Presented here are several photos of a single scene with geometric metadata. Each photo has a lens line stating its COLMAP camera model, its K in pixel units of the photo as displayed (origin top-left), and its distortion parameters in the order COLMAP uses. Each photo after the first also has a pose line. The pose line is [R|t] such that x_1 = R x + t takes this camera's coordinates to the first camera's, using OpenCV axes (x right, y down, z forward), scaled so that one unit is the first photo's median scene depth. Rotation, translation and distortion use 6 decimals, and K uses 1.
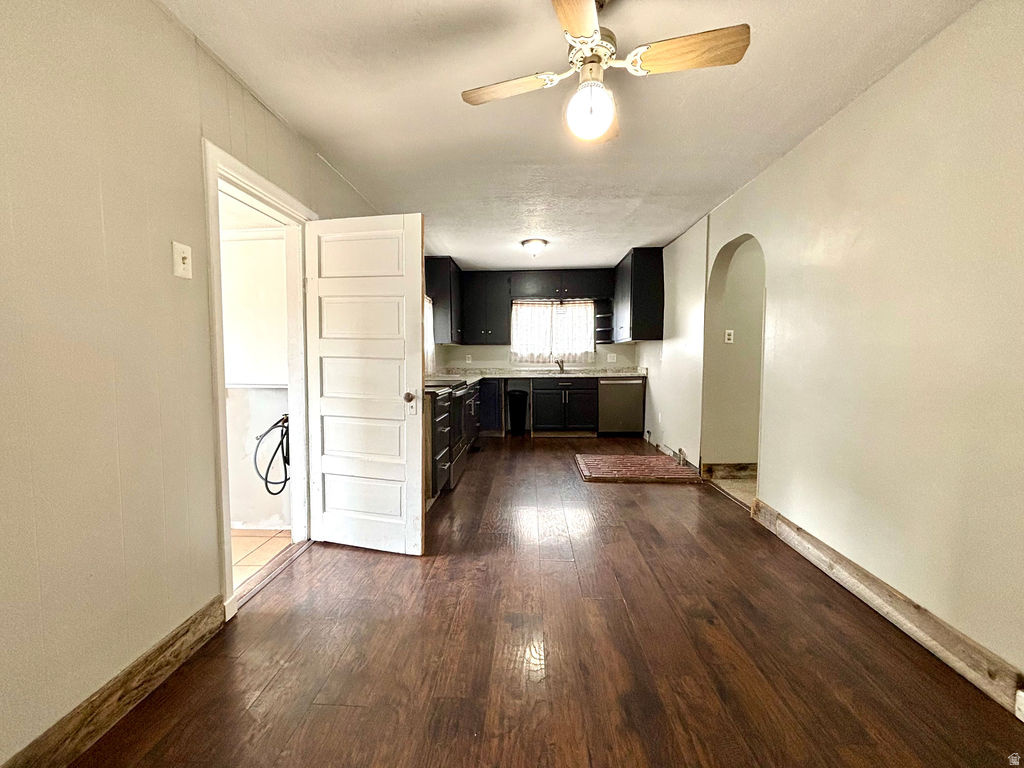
lens RADIAL K [[410.9, 0, 510.1], [0, 410.9, 383.4], [0, 0, 1]] dist [0.001118, -0.000124]
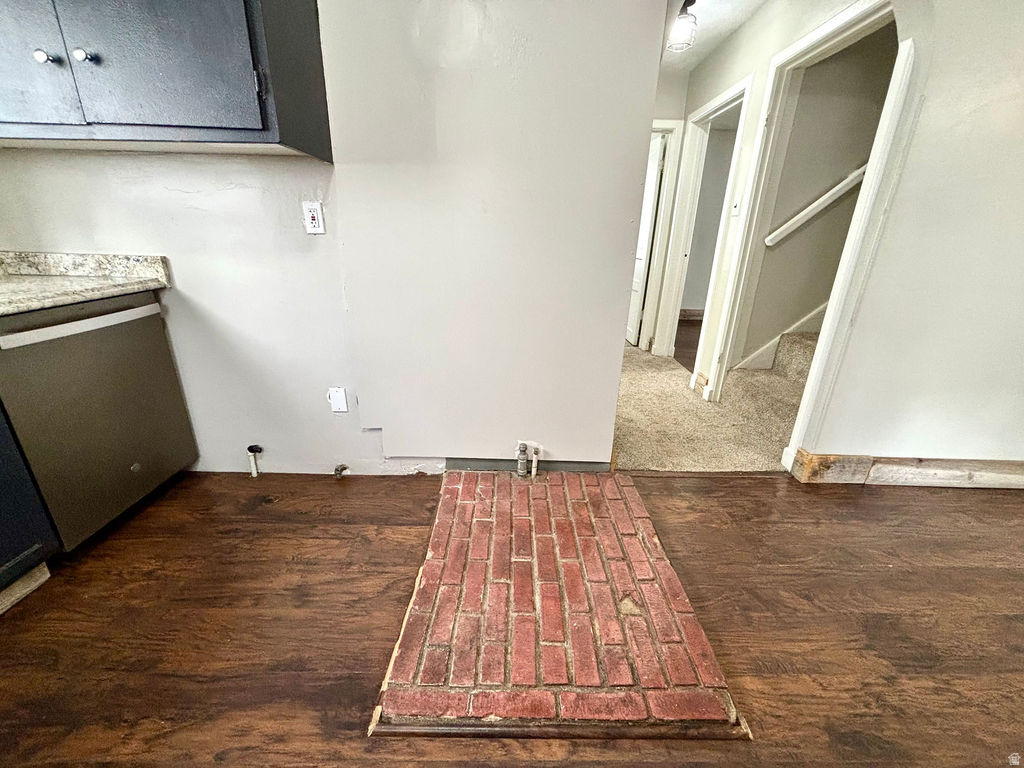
lens RADIAL K [[410.9, 0, 510.1], [0, 410.9, 383.4], [0, 0, 1]] dist [0.001118, -0.000124]
pose [[-0.051860, -0.334228, 0.941064, 0.013933], [0.045371, 0.940571, 0.336553, -0.038822], [-0.997623, 0.060151, -0.033614, 0.732213]]
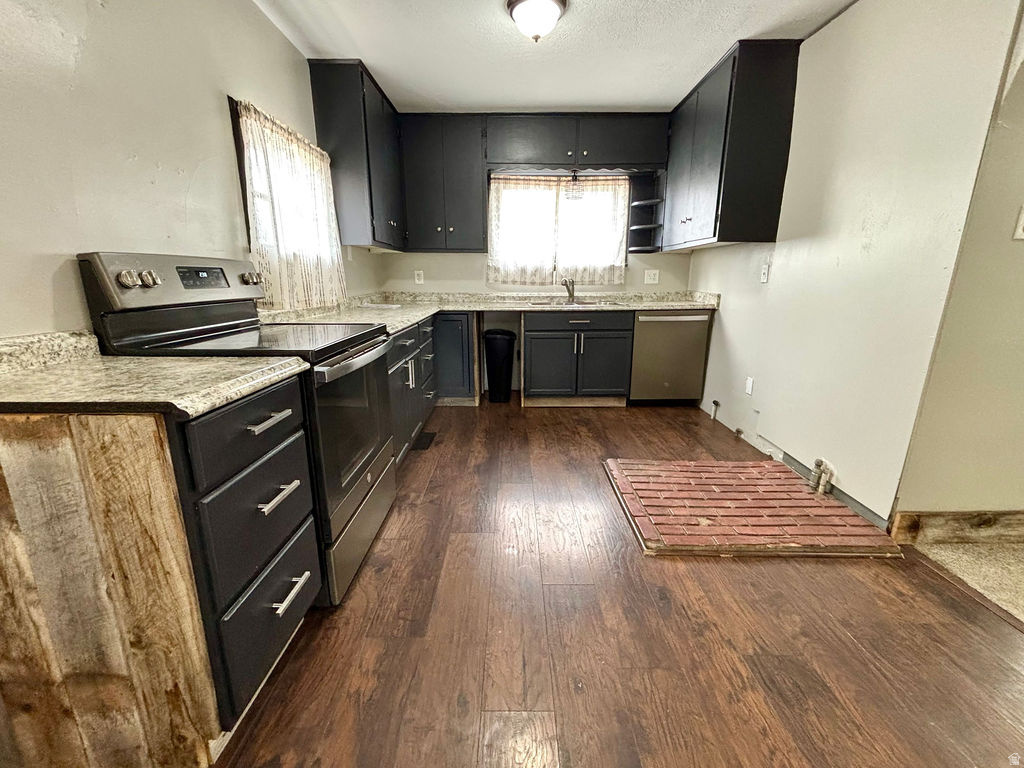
lens RADIAL K [[432.1, 0, 512.0], [0, 432.1, 384.0], [0, 0, 1]] dist [0.012477, -0.000139]
pose [[0.999061, -0.004342, 0.043111, 0.008963], [-0.003490, 0.983669, 0.179952, -0.021028], [-0.043188, -0.179933, 0.982730, 0.362005]]
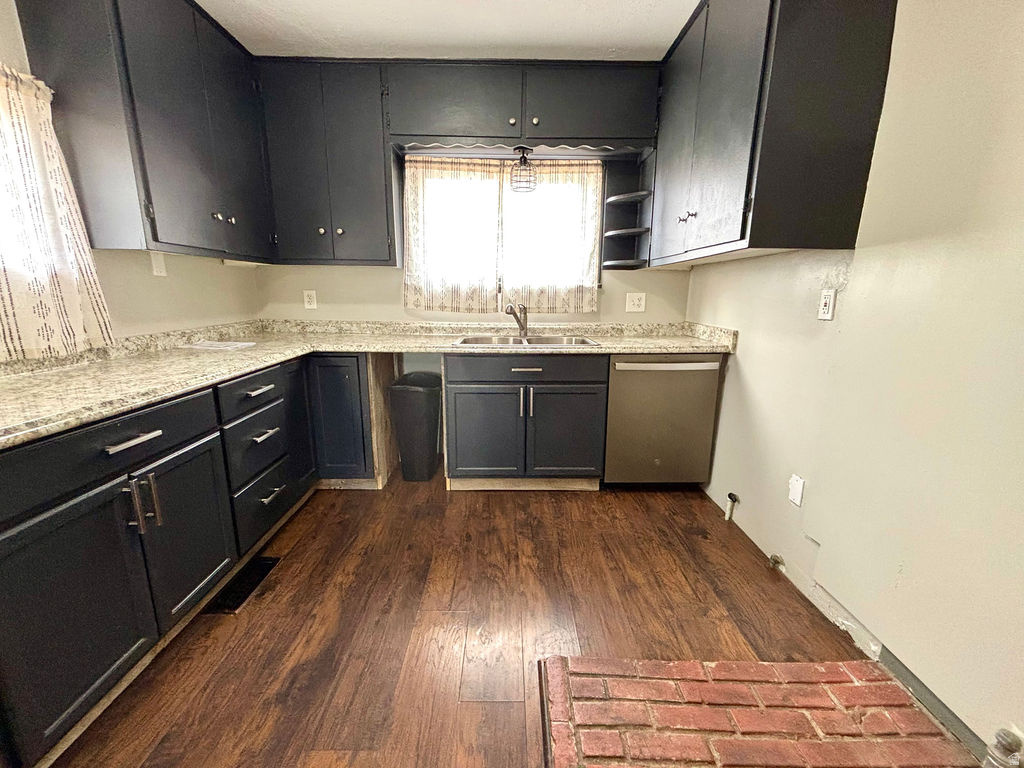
lens RADIAL K [[416.8, 0, 514.2], [0, 416.8, 383.9], [0, 0, 1]] dist [0.003504, 0.000823]
pose [[0.998054, 0.002785, 0.062287, 0.094028], [-0.012072, 0.988730, 0.149224, -0.043054], [-0.061170, -0.149685, 0.986840, 0.585788]]
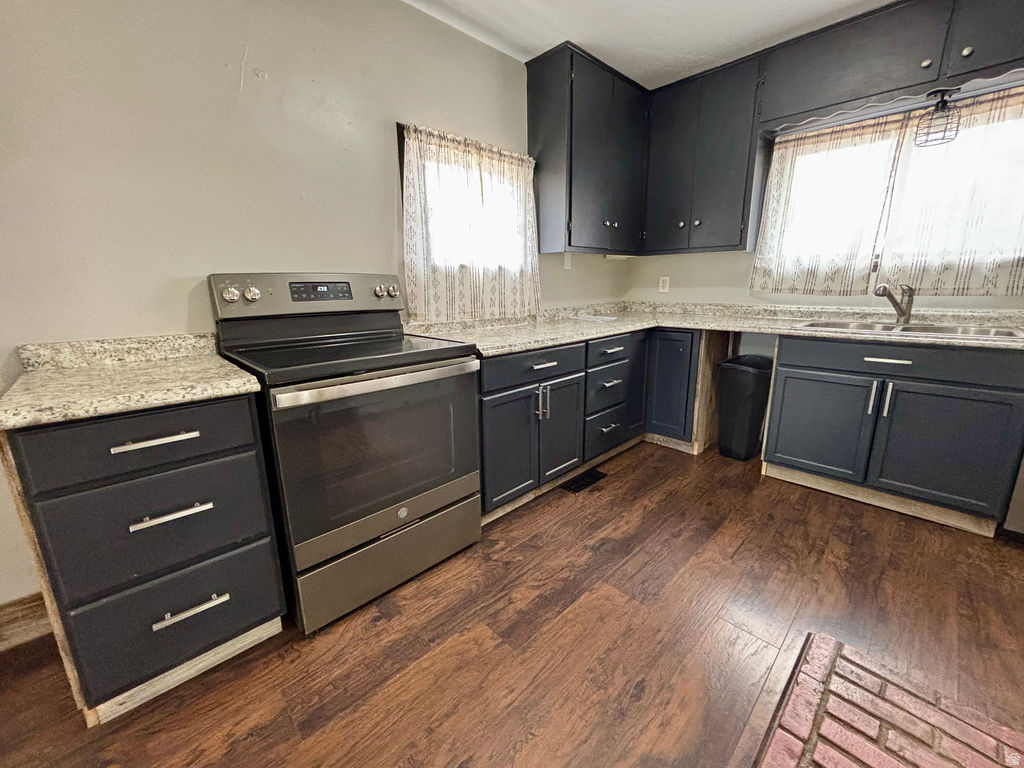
lens RADIAL K [[418.2, 0, 507.5], [0, 418.2, 379.9], [0, 0, 1]] dist [0.003301, 0.000076]
pose [[0.728493, 0.151818, -0.668019, 0.134617], [-0.034446, 0.982018, 0.185616, -0.035002], [0.684187, -0.112209, 0.720623, 0.520058]]
